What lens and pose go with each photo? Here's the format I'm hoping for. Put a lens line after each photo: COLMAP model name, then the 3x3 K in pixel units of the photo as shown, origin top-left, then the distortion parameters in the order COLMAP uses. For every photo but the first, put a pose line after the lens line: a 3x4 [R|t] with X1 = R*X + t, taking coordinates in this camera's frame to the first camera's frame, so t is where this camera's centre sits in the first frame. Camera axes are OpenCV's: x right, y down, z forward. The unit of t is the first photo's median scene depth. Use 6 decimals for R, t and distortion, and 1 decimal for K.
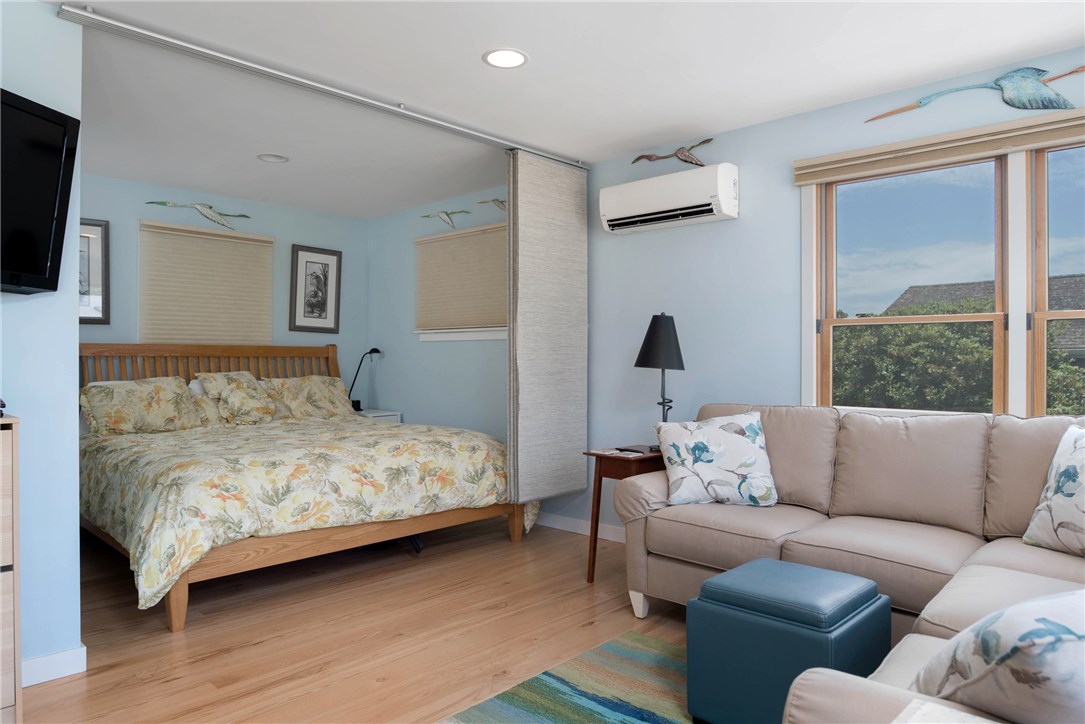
lens RADIAL K [[693.2, 0, 542.5], [0, 693.2, 362.0], [0, 0, 1]] dist [-0.040243, 0.002080]
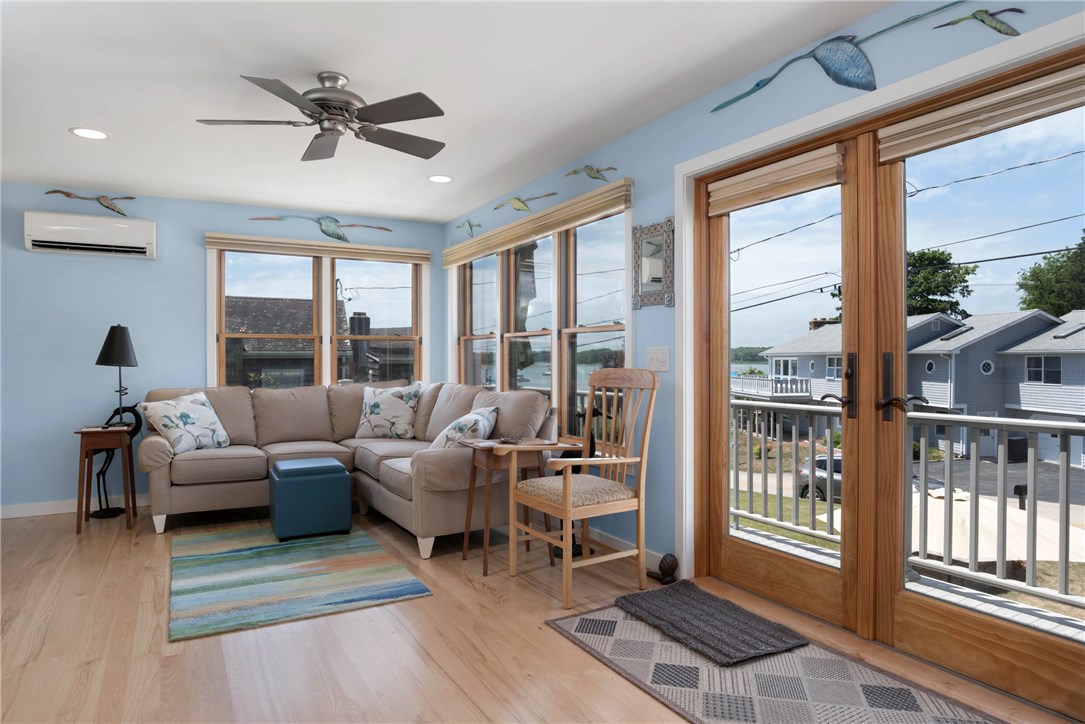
lens RADIAL K [[680.3, 0, 542.5], [0, 680.3, 362.0], [0, 0, 1]] dist [-0.039788, 0.002278]
pose [[0.304358, -0.009005, 0.952515, -0.980525], [0.002373, 0.999959, 0.008695, -0.008095], [-0.952555, -0.000386, 0.304367, -0.227043]]
